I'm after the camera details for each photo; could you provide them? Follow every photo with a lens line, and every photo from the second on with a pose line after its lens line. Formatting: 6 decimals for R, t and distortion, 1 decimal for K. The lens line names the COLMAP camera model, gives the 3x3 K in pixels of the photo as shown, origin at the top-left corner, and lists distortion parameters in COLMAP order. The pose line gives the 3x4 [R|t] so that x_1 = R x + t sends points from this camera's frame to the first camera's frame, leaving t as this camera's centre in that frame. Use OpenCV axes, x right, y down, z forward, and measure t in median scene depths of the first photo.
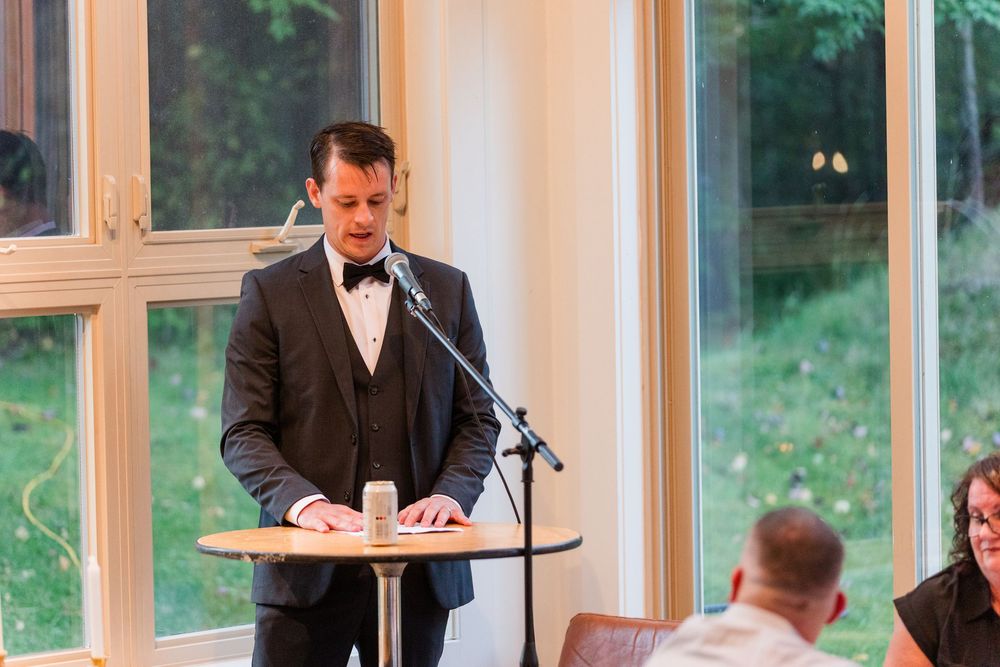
lens RADIAL K [[4066.1, 0, 500.0], [0, 4066.1, 333.5], [0, 0, 1]] dist [-0.011054, 1.244743]
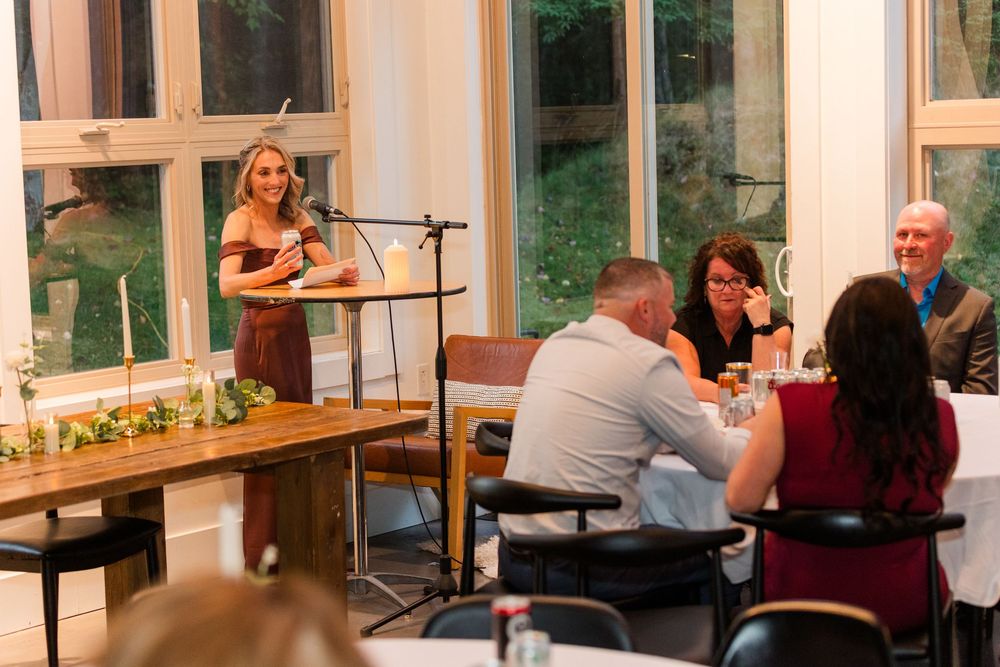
lens RADIAL K [[2048.2, 0, 499.6], [0, 2048.2, 308.9], [0, 0, 1]] dist [0.130801, 0.090728]
pose [[0.996765, -0.019528, 0.077969, -0.029321], [0.015992, 0.998826, 0.045731, 0.017912], [-0.078771, -0.044336, 0.995906, 0.121023]]
